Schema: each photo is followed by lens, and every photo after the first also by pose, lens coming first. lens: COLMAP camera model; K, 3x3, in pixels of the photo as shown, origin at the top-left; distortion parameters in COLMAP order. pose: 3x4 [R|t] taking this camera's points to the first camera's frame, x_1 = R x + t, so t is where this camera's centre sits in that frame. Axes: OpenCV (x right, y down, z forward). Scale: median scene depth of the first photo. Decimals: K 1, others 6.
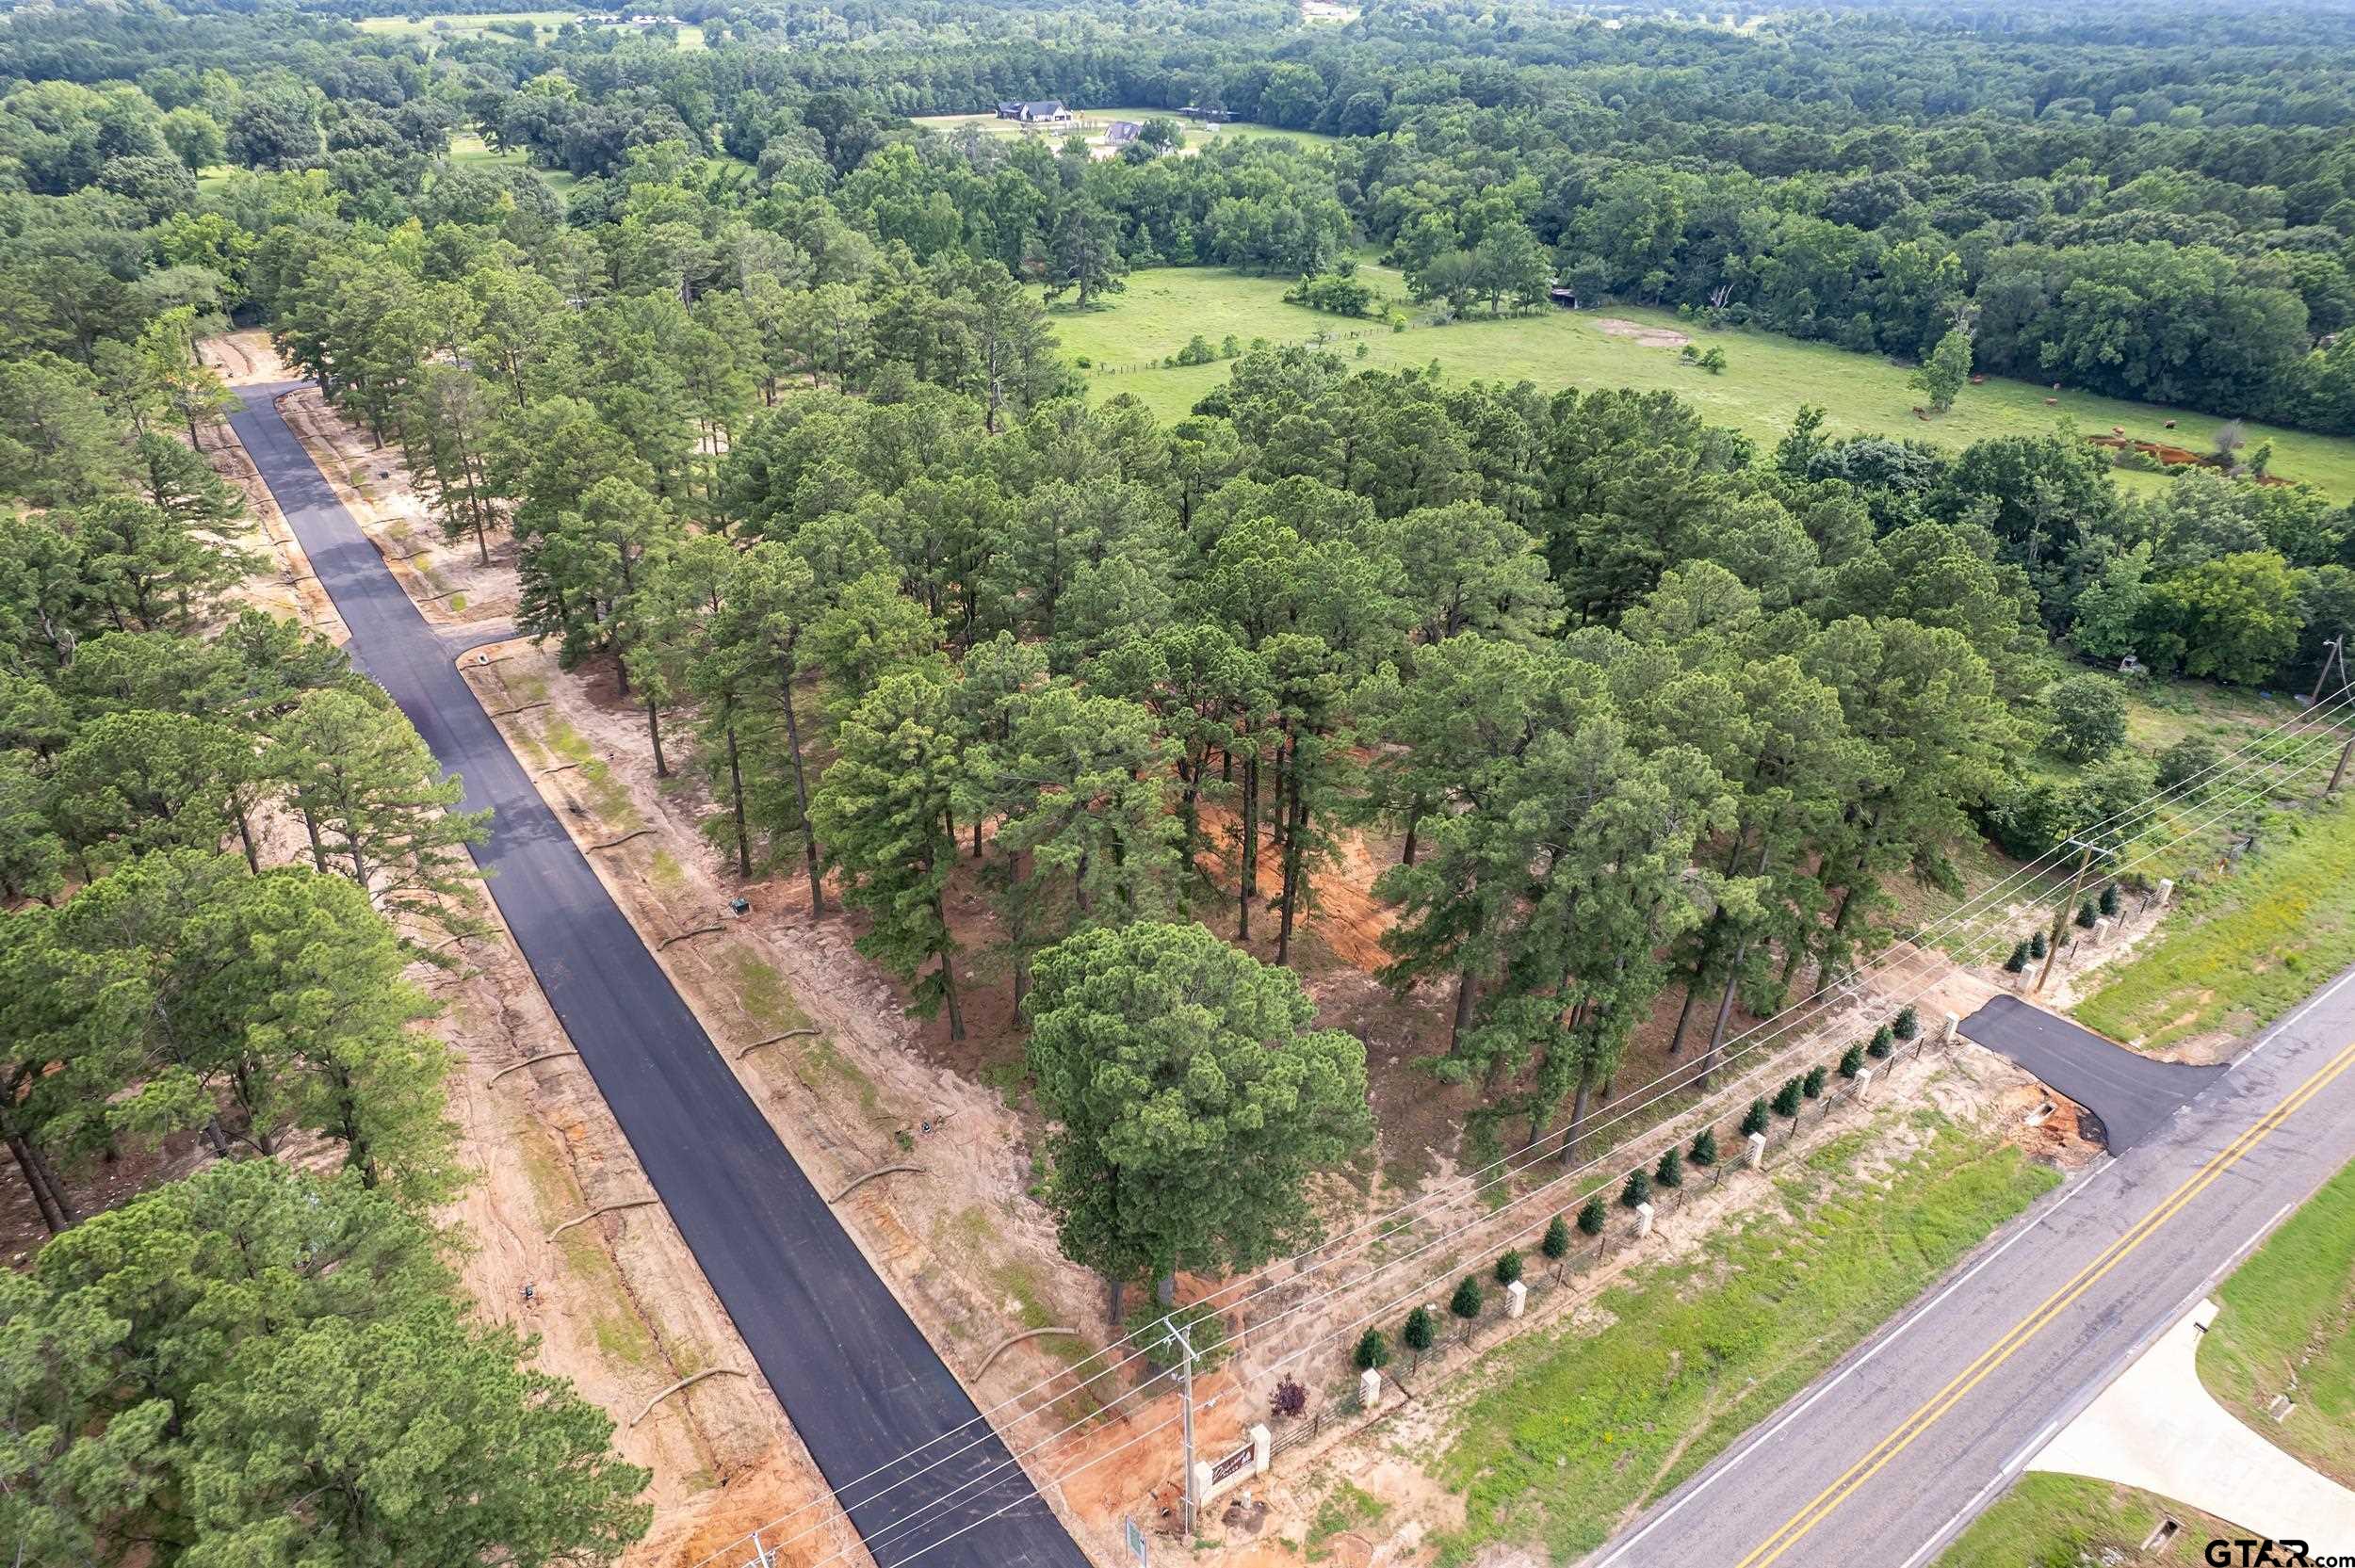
lens RADIAL K [[1516.9, 0, 1177.5], [0, 1516.9, 784.0], [0, 0, 1]] dist [-0.068367, 0.063127]
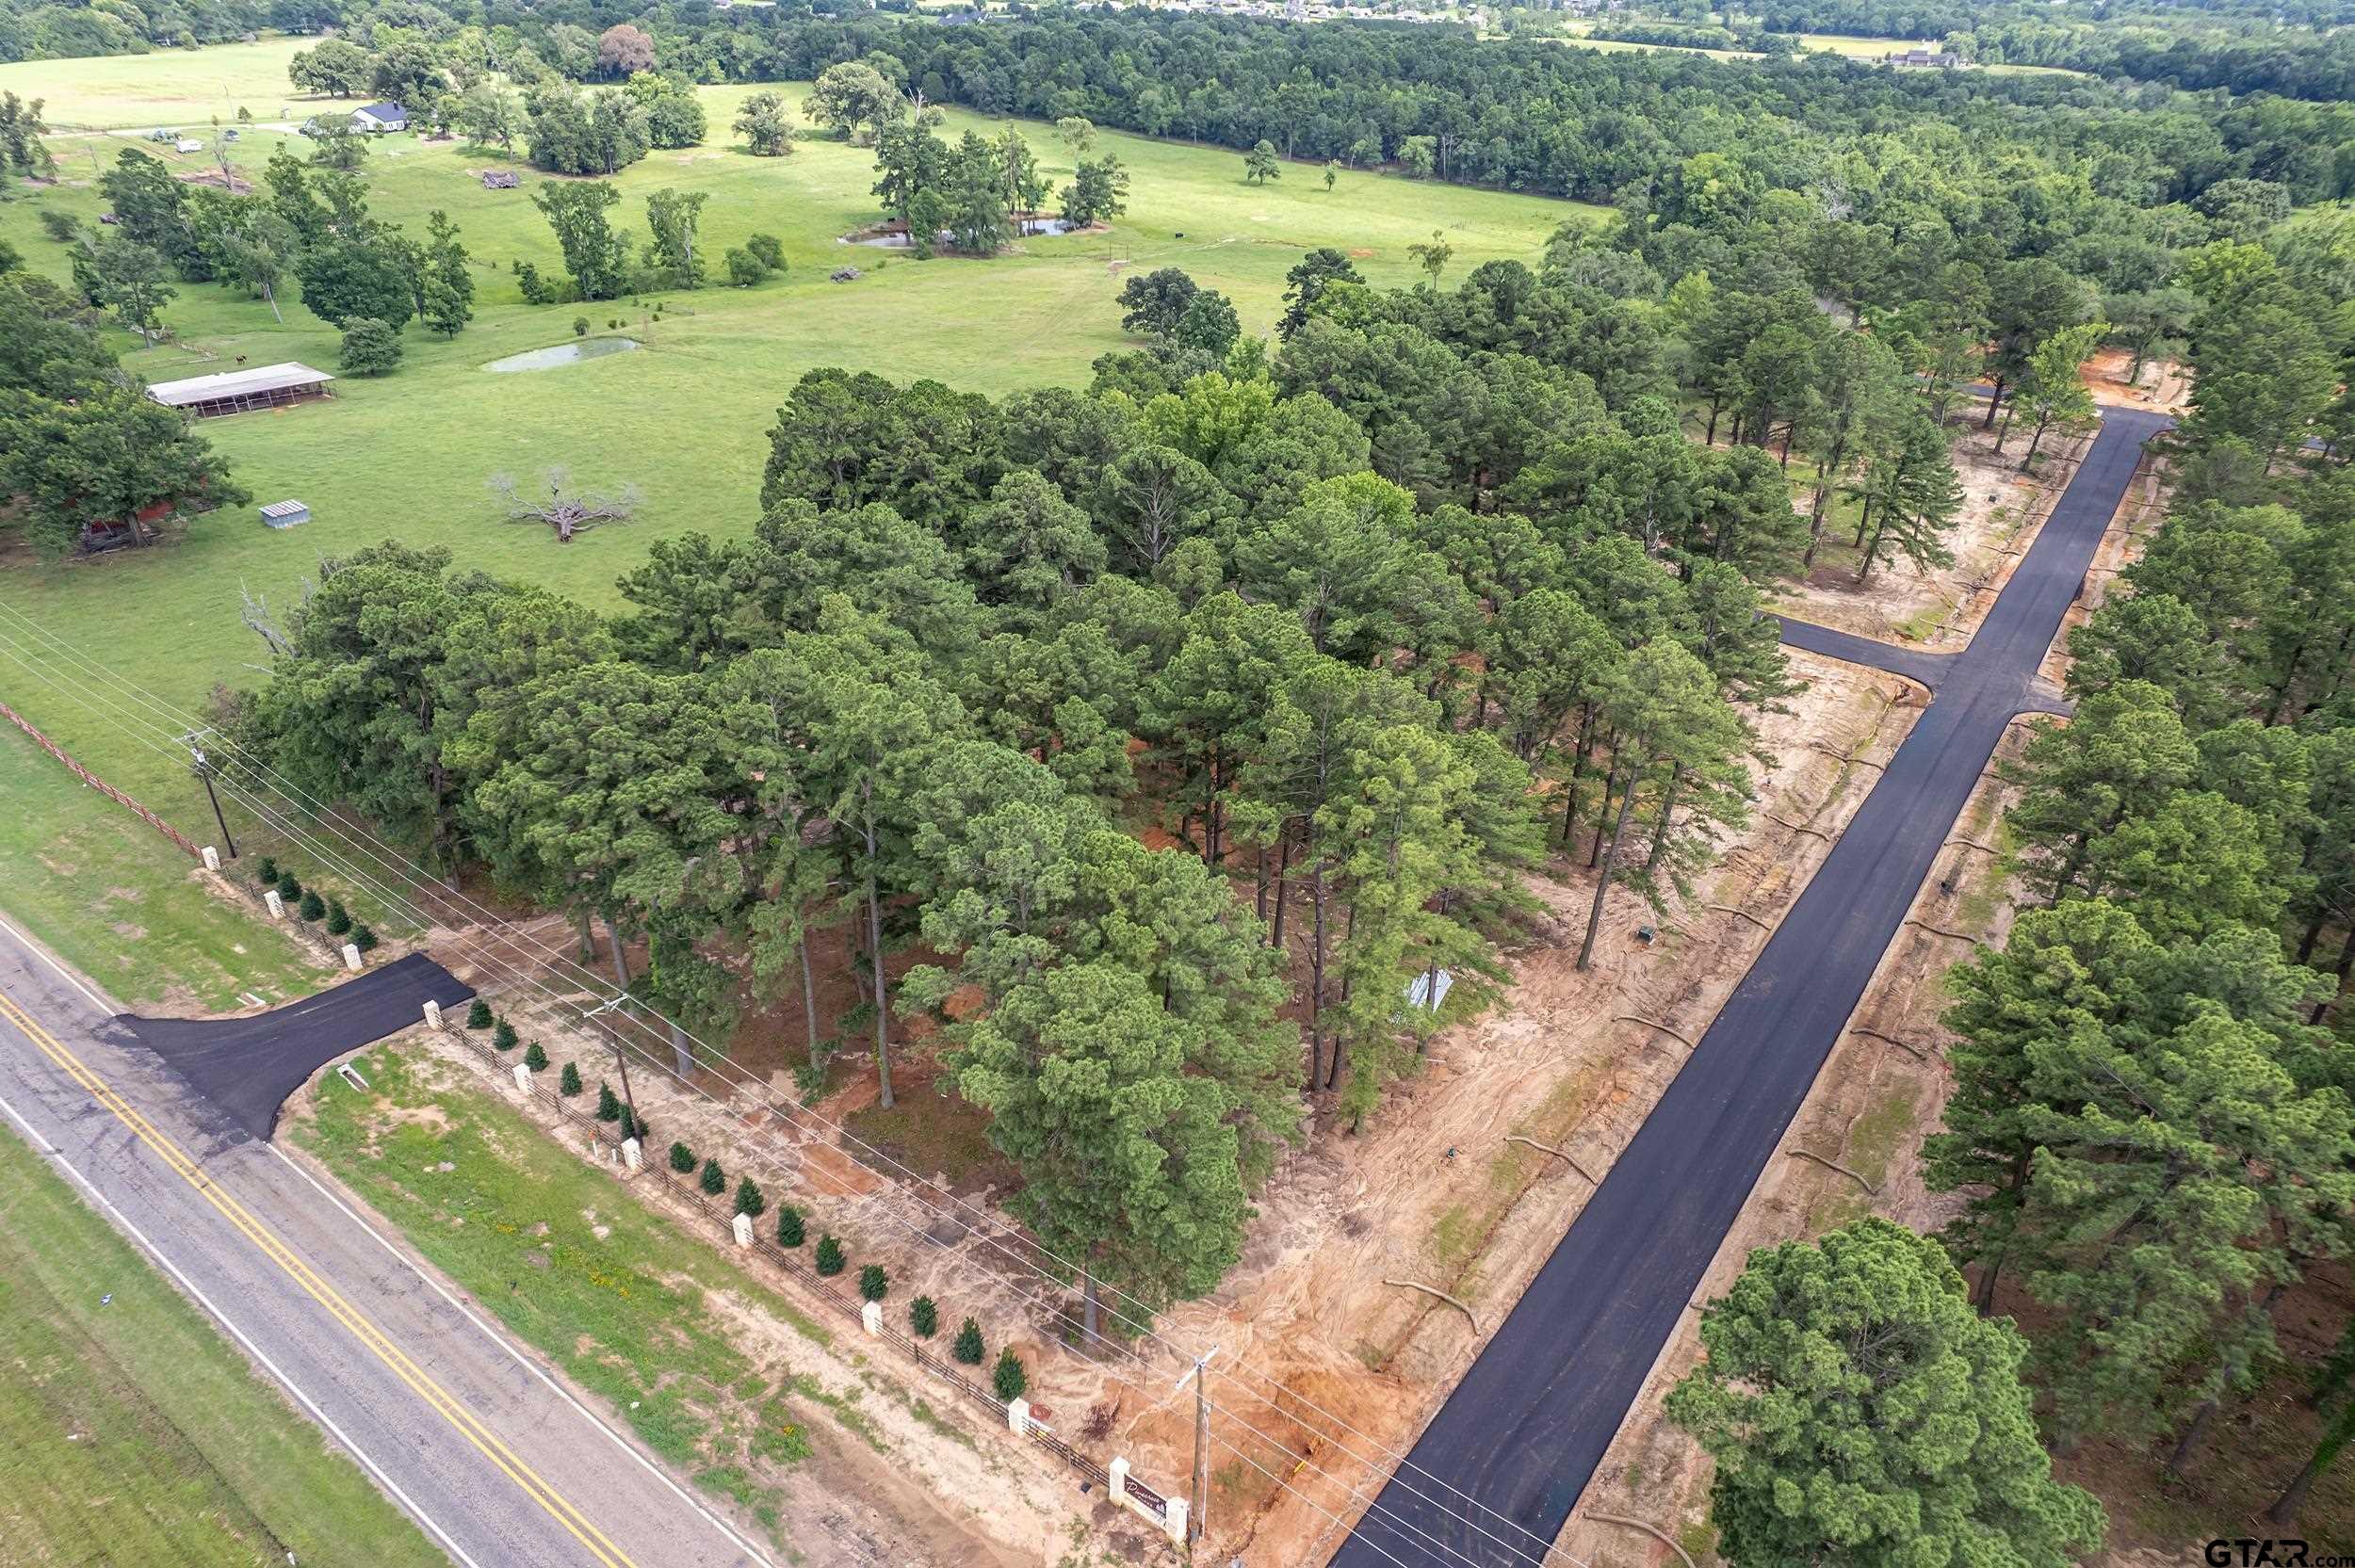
lens RADIAL K [[1516.9, 0, 1177.5], [0, 1516.9, 784.0], [0, 0, 1]] dist [-0.068367, 0.063127]
pose [[0.337204, 0.470696, -0.815315, 0.278054], [-0.474294, 0.833039, 0.284765, -0.115275], [0.813227, 0.290675, 0.504153, 0.145168]]
